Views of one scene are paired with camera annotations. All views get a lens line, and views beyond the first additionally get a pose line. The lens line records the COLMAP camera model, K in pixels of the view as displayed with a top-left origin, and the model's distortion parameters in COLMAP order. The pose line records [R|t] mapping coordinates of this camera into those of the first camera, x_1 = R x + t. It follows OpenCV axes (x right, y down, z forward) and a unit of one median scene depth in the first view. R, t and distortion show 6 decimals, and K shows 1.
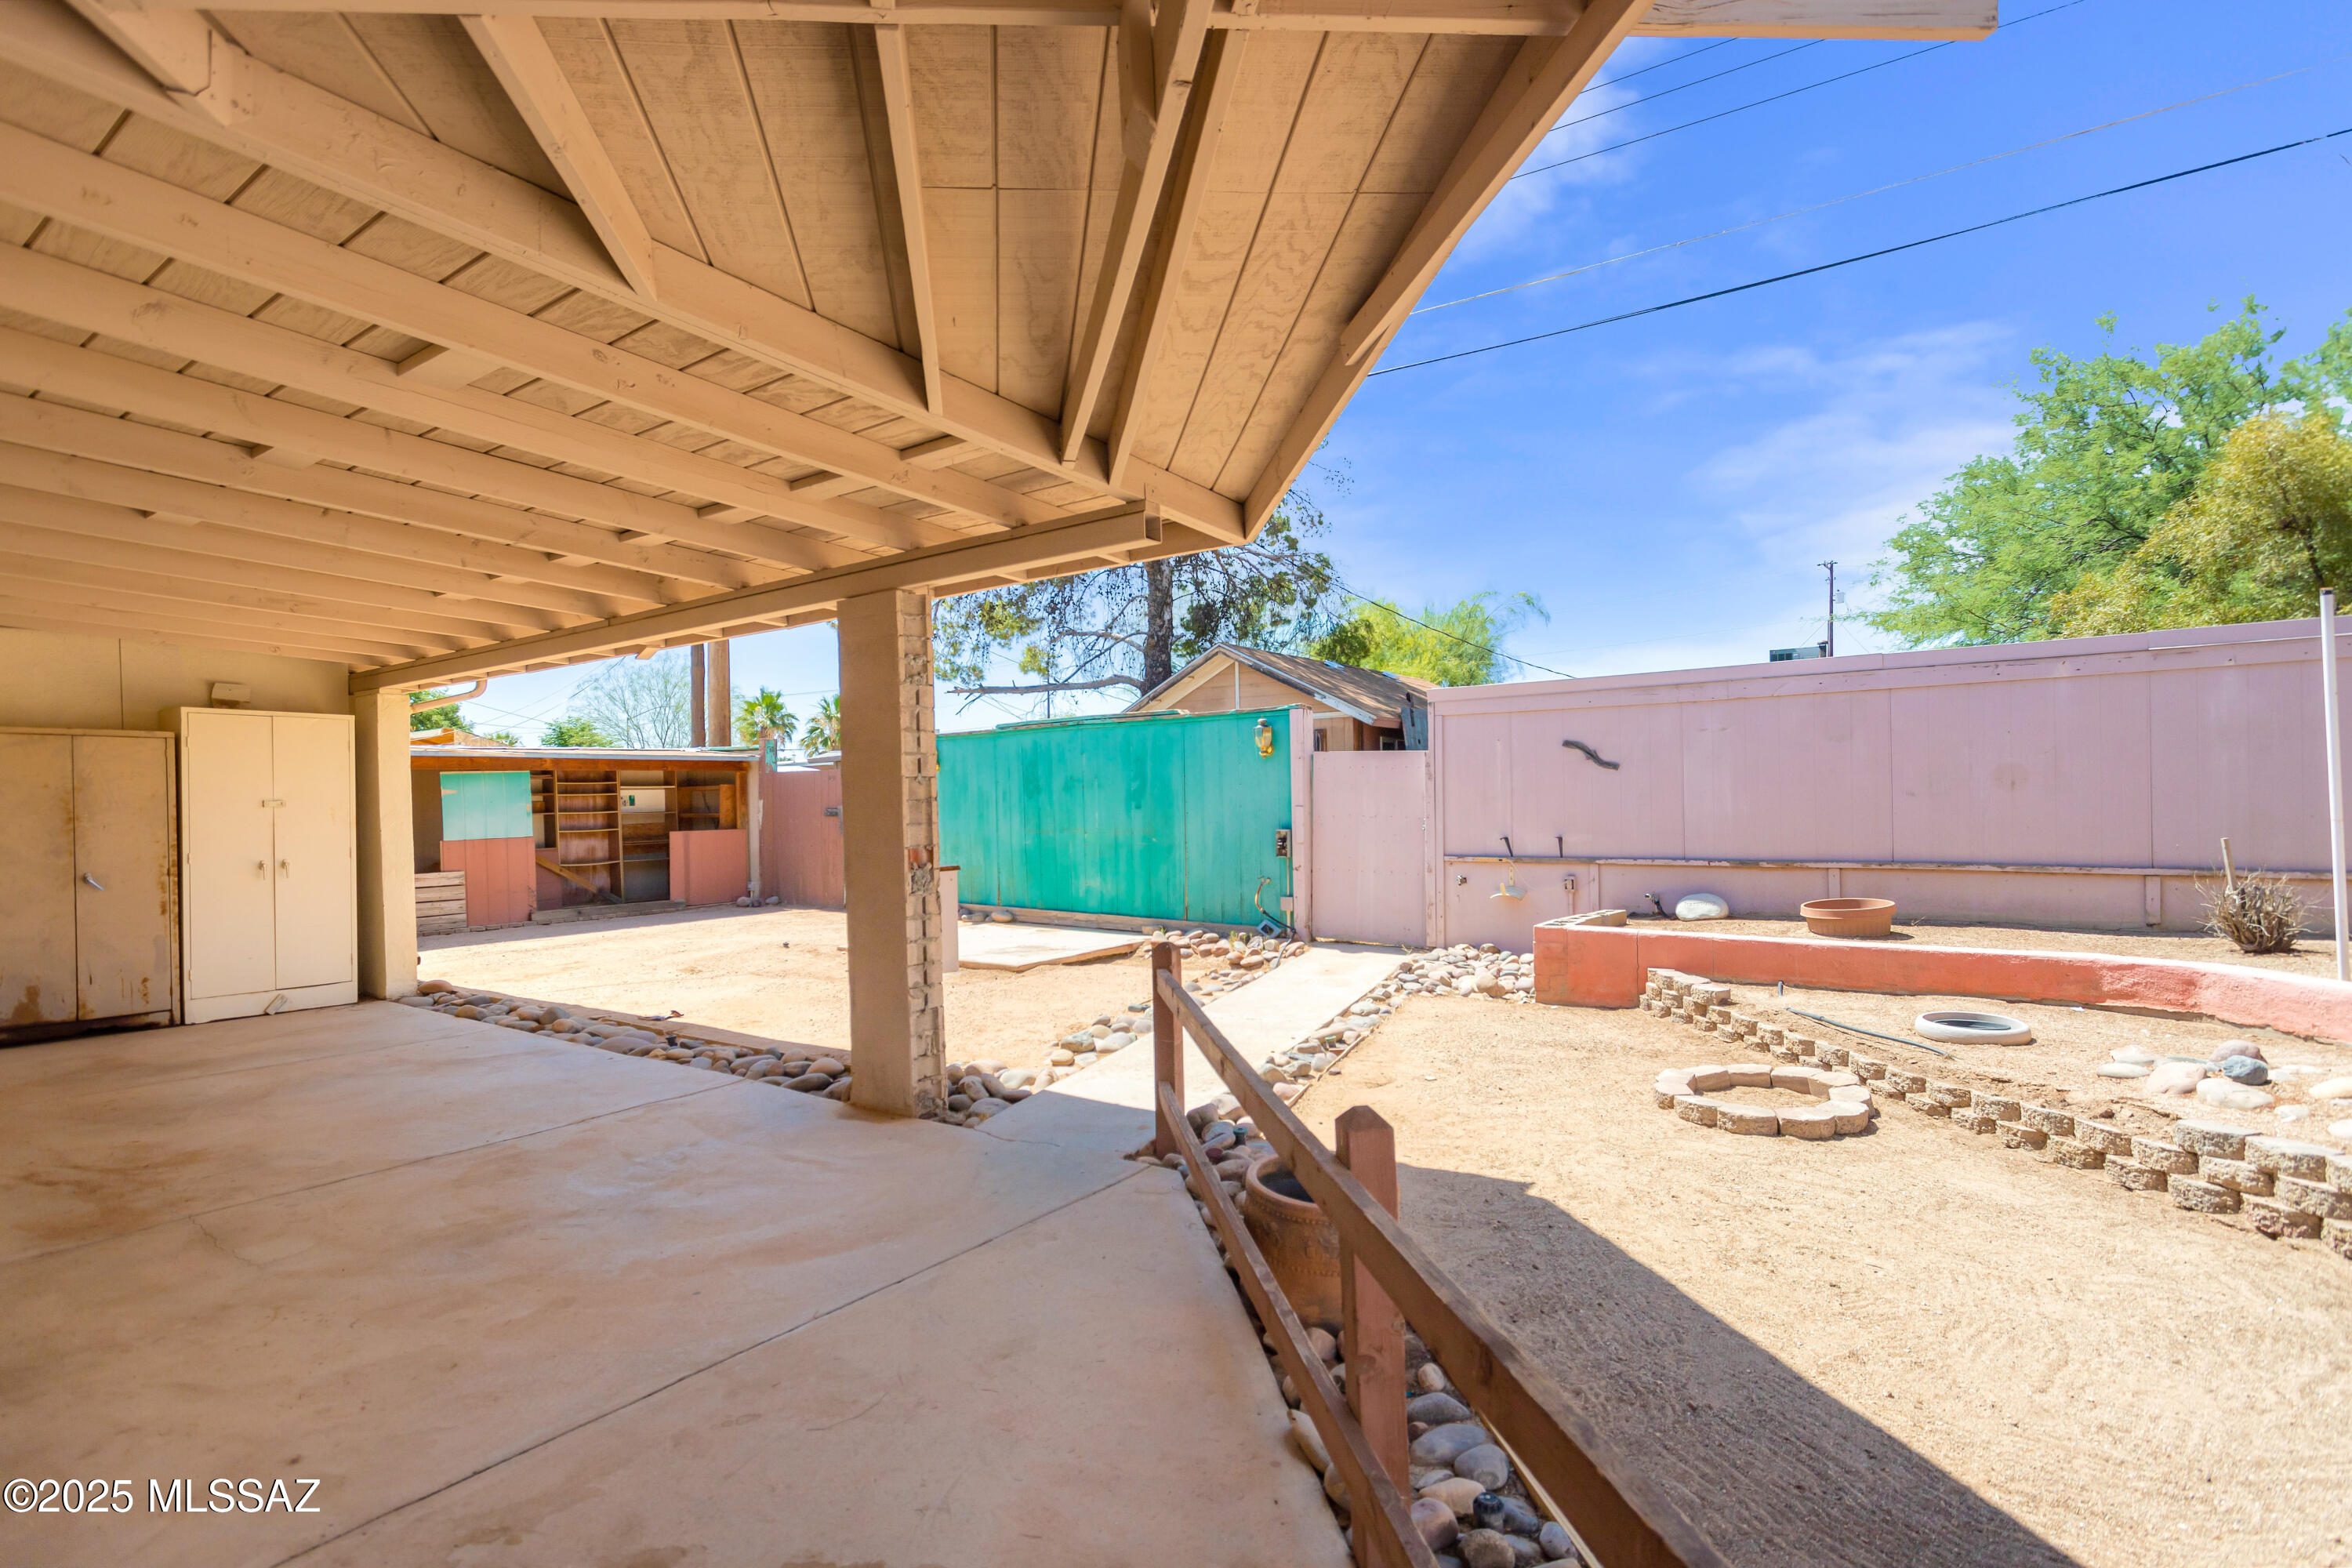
lens RADIAL K [[1137.7, 0, 1171.4], [0, 1137.7, 800.4], [0, 0, 1]] dist [0.012983, 0.000252]
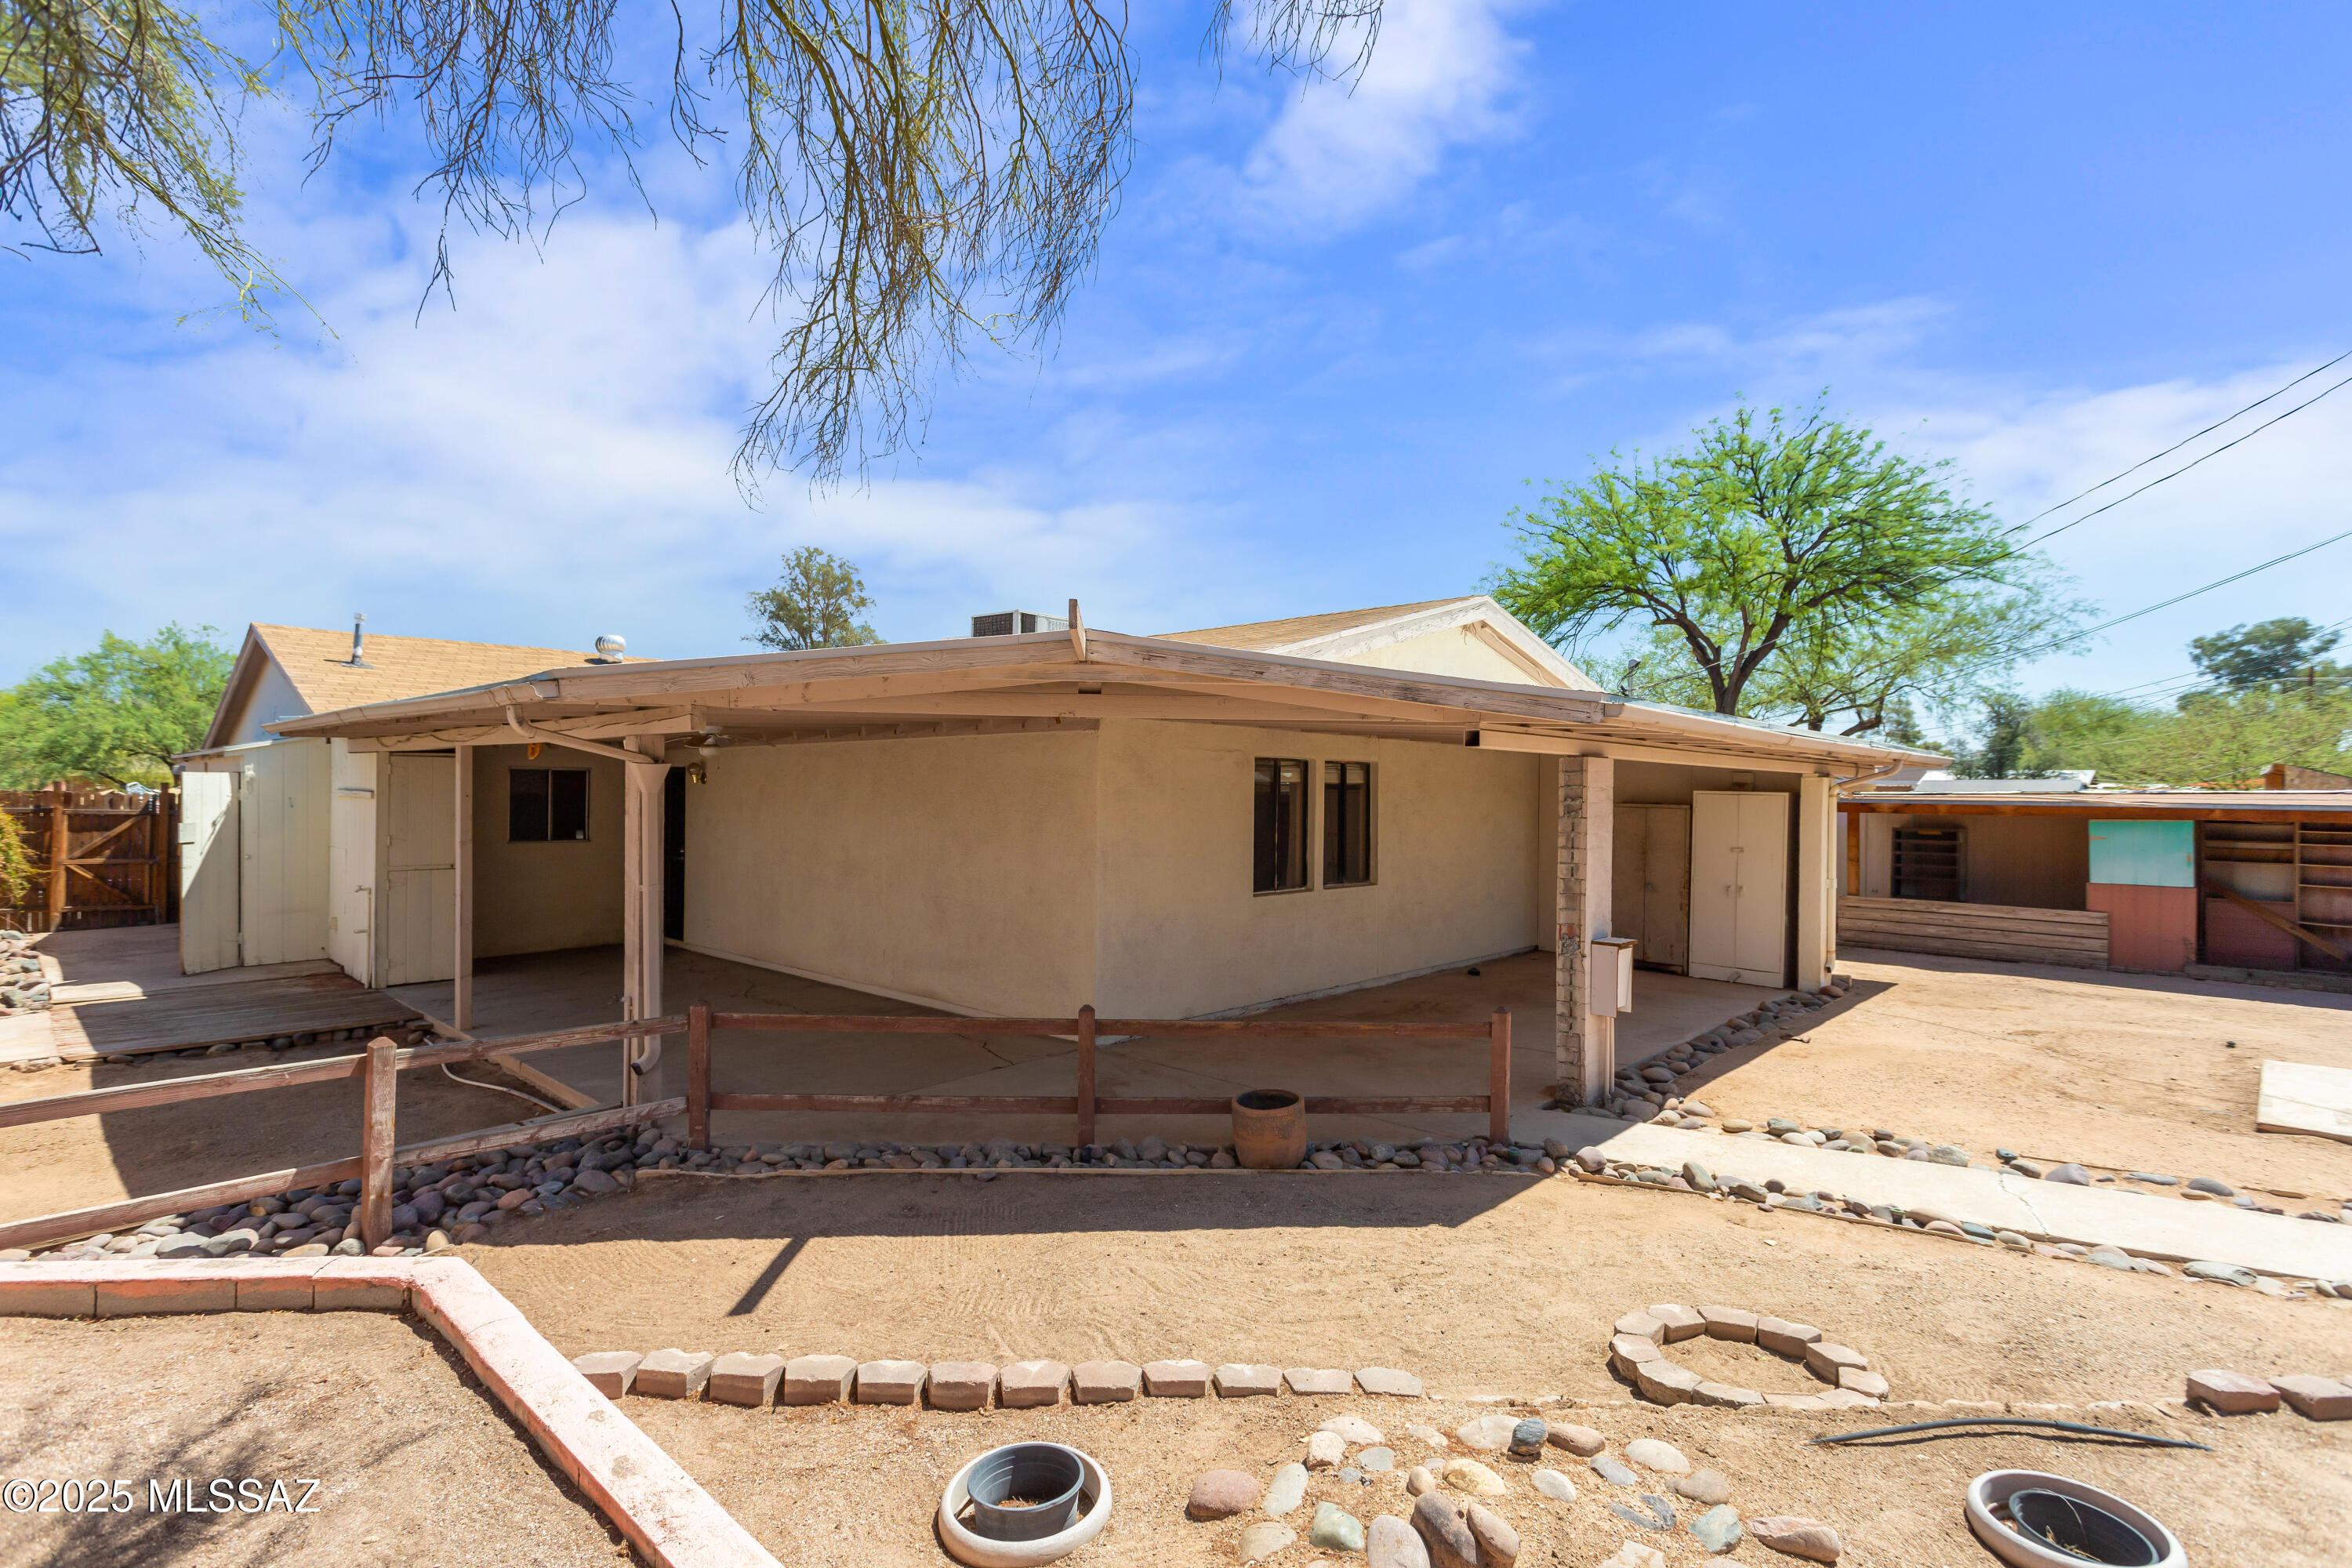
lens RADIAL K [[1137.7, 0, 1171.4], [0, 1137.7, 800.4], [0, 0, 1]] dist [0.012983, 0.000252]
pose [[-0.134667, 0.031923, -0.990377, 0.929592], [-0.009998, 0.999386, 0.033573, -0.117498], [0.990840, 0.014423, -0.134265, 0.468949]]
